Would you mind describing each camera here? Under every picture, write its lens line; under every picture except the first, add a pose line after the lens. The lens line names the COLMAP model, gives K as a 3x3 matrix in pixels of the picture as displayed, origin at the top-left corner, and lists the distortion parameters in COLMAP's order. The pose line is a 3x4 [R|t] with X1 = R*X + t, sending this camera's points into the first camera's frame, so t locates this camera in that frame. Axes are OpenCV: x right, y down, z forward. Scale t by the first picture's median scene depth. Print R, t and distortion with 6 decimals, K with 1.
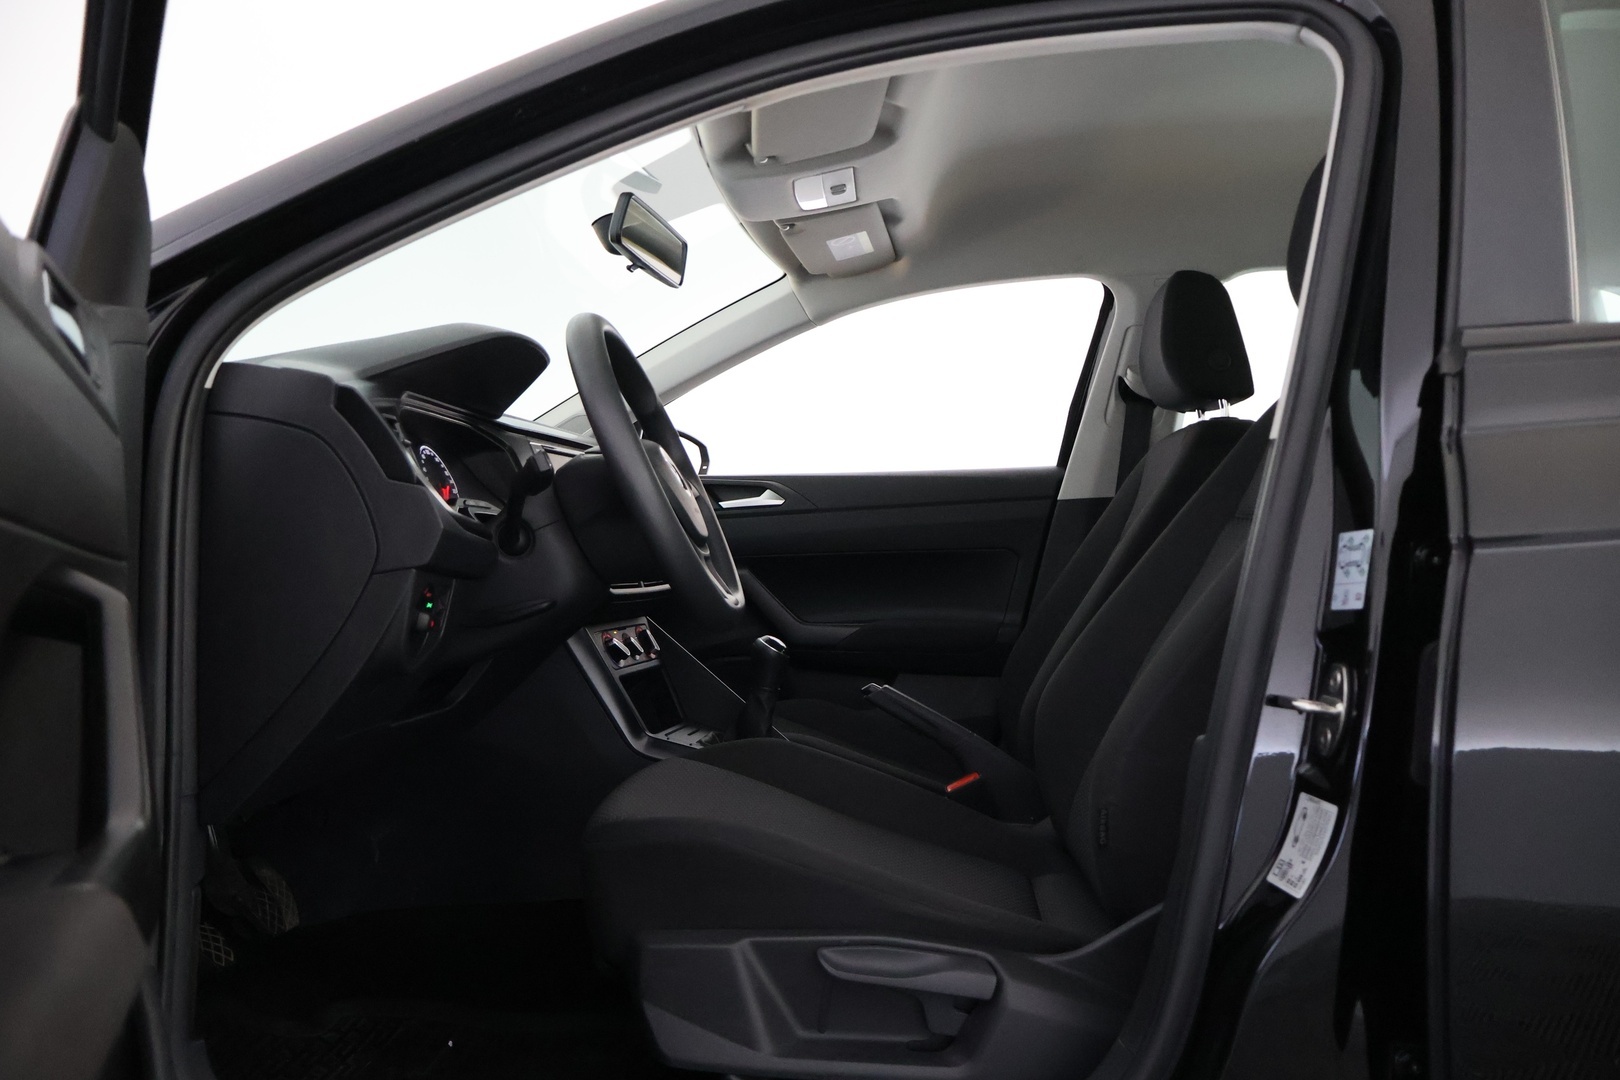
lens RADIAL K [[1346.6, 0, 810.0], [0, 1346.6, 540.0], [0, 0, 1]] dist [-0.009091, -0.005680]
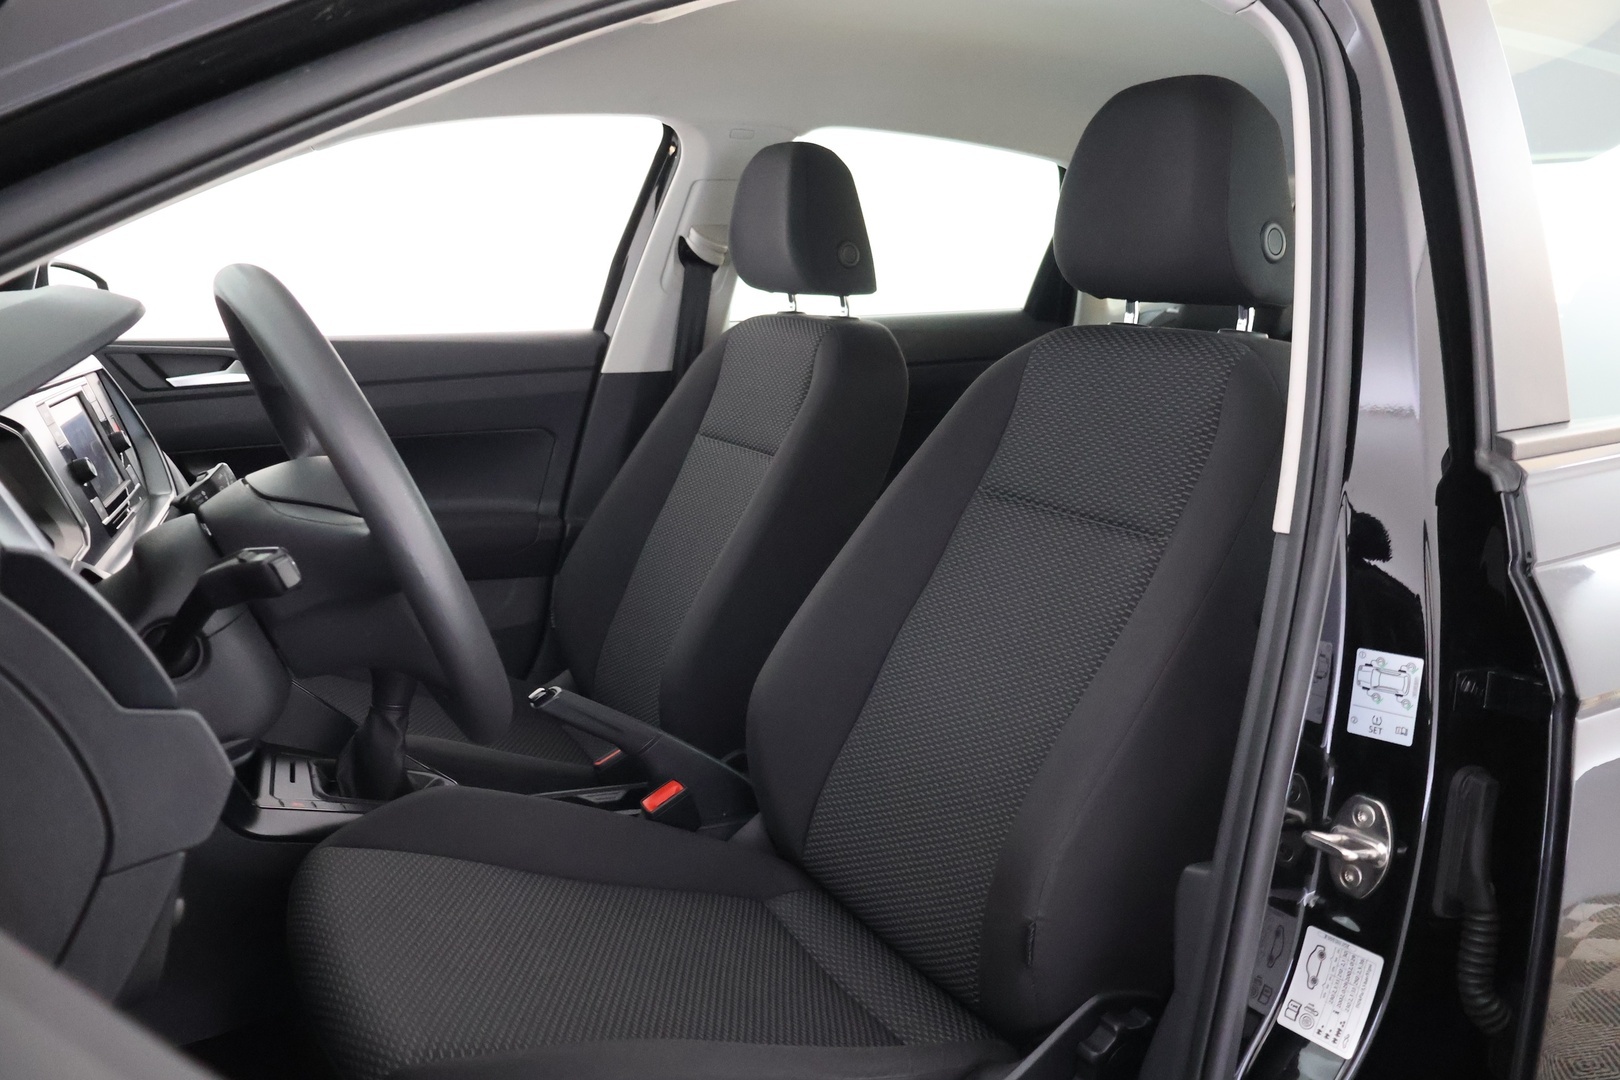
lens RADIAL K [[1346.6, 0, 810.0], [0, 1346.6, 540.0], [0, 0, 1]] dist [-0.009091, -0.005680]
pose [[0.852114, -0.083738, 0.516614, -0.167922], [-0.026727, 0.978866, 0.202749, -0.109690], [-0.522674, -0.186572, 0.831867, 0.198500]]
